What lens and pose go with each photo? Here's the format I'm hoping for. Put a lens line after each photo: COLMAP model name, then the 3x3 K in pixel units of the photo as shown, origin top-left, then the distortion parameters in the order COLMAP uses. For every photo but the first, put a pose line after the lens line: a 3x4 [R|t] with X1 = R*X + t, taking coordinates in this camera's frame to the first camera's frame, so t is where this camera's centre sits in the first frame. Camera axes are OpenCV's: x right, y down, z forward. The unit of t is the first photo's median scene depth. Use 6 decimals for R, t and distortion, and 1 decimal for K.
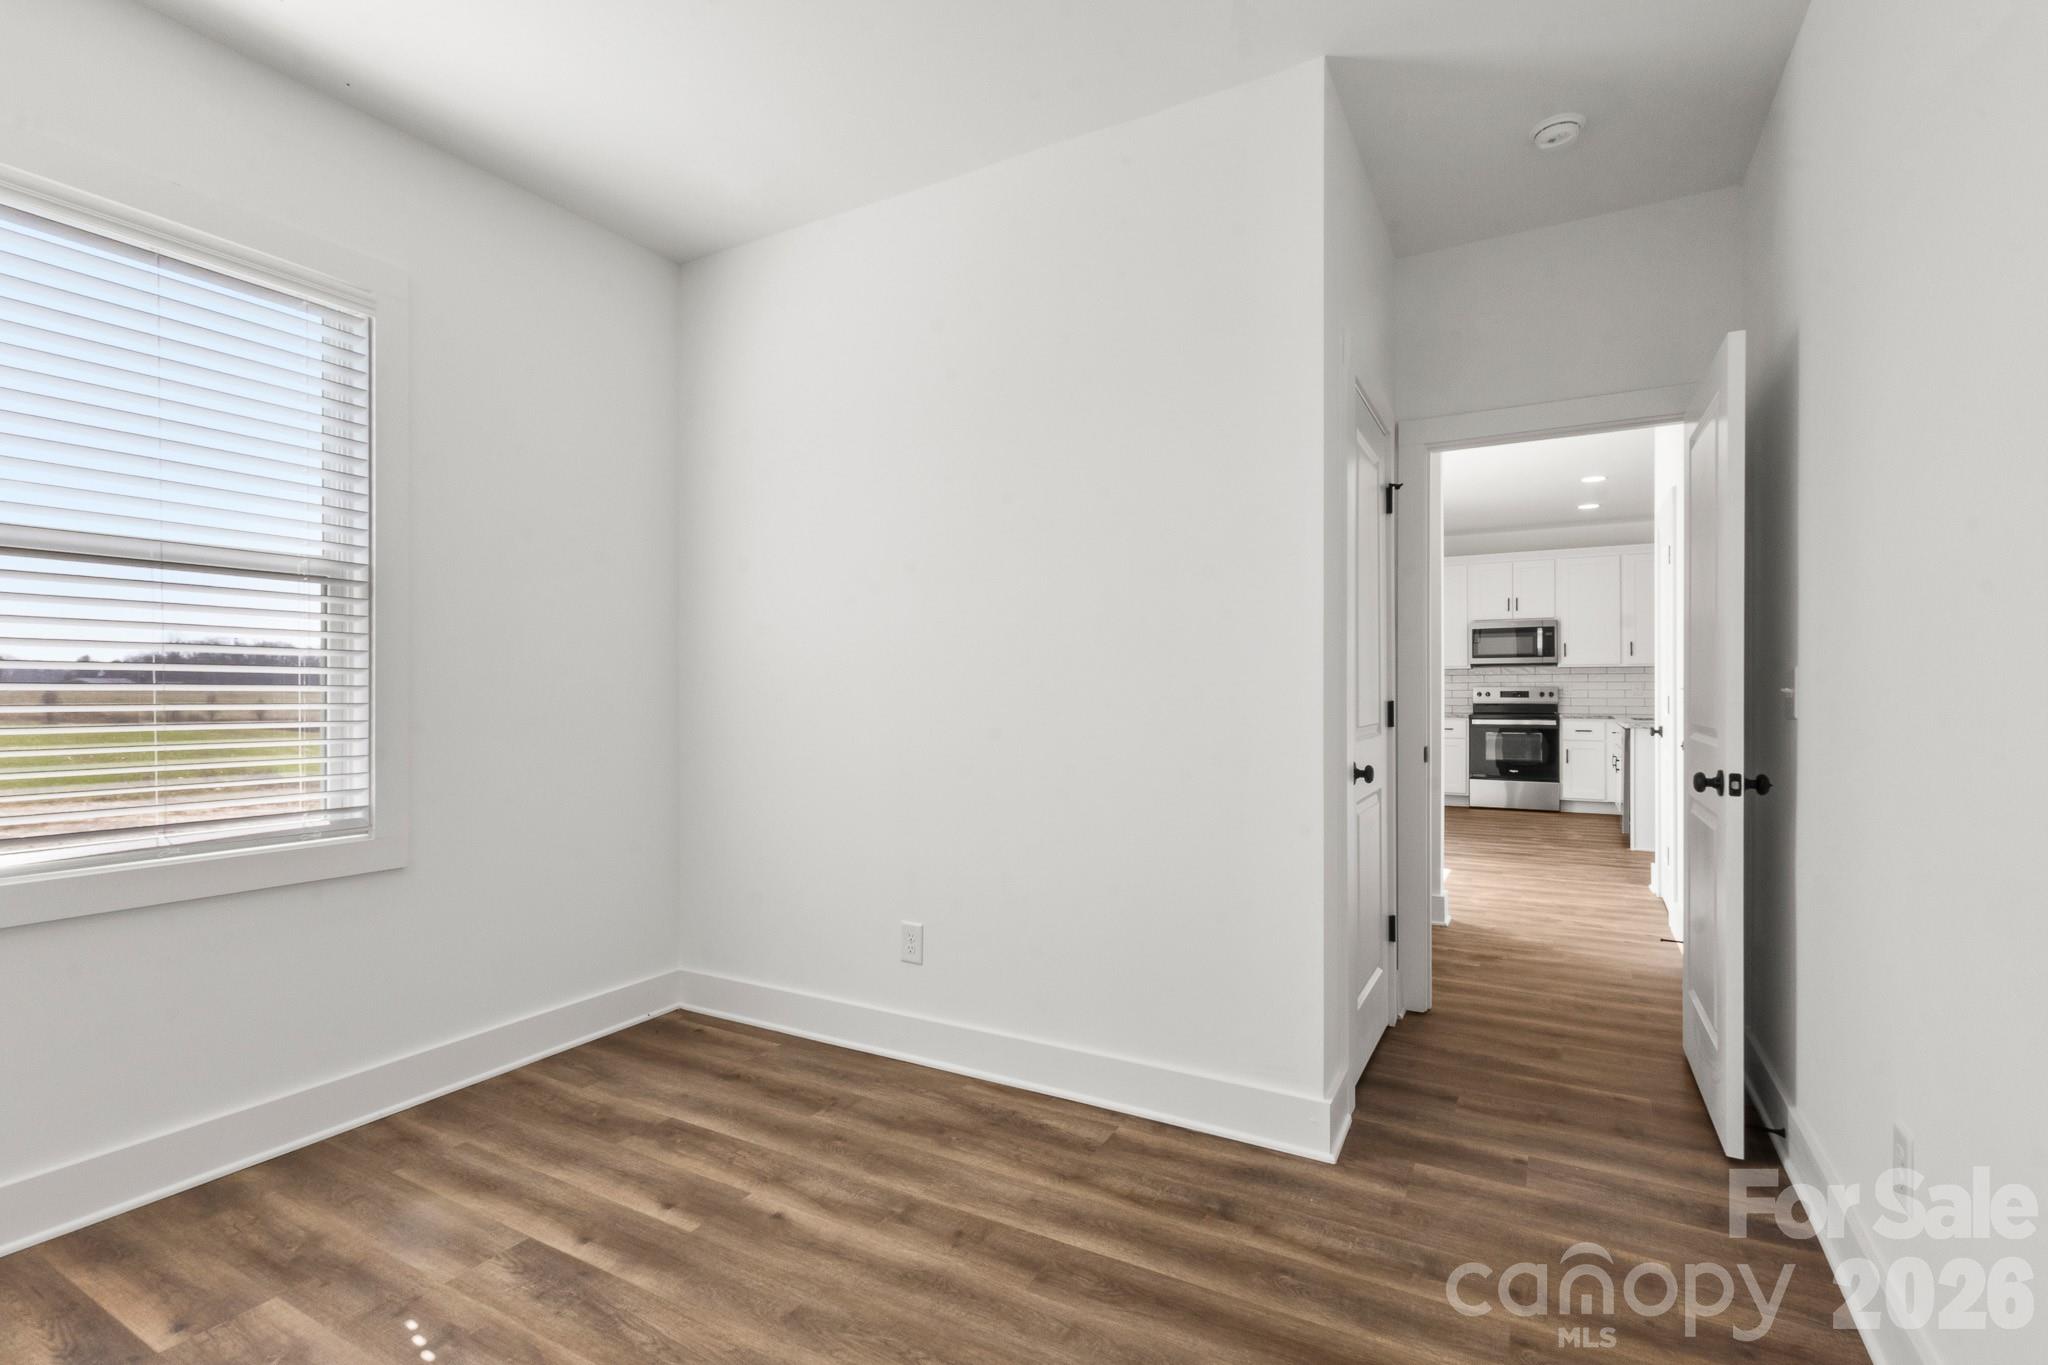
lens RADIAL K [[962.0, 0, 1027.9], [0, 962.0, 687.4], [0, 0, 1]] dist [0.013535, 0.001069]
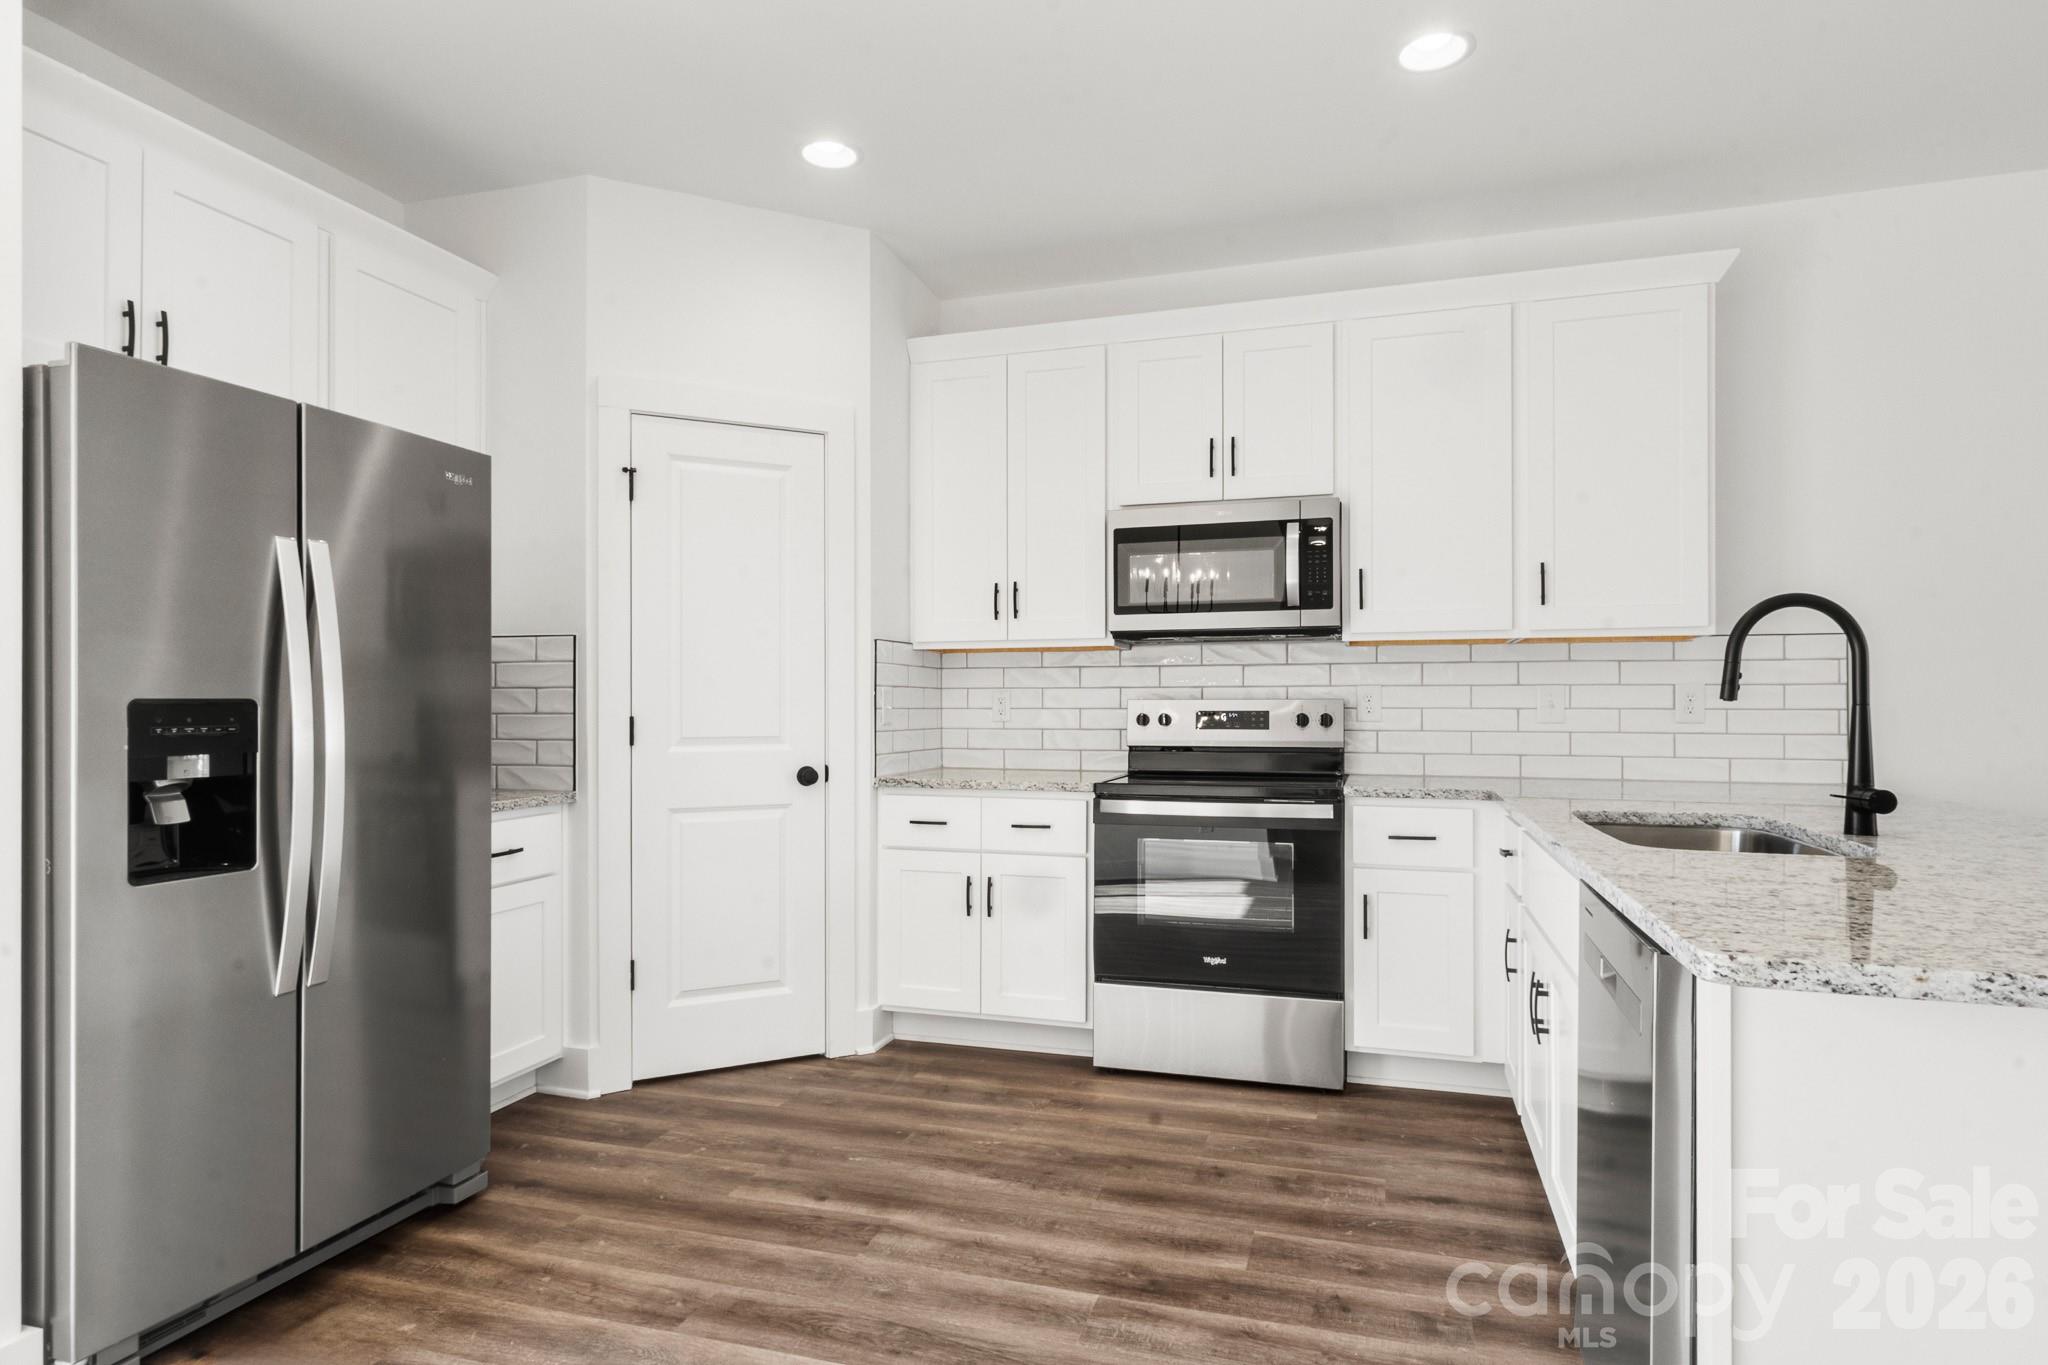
lens RADIAL K [[1141.4, 0, 1022.8], [0, 1141.4, 691.5], [0, 0, 1]] dist [-0.000687, -0.000039]
pose [[0.980805, 0.002744, 0.194972, 0.358177], [-0.000779, 0.999948, -0.010155, 0.001045], [-0.194990, 0.009808, 0.980756, 0.625224]]
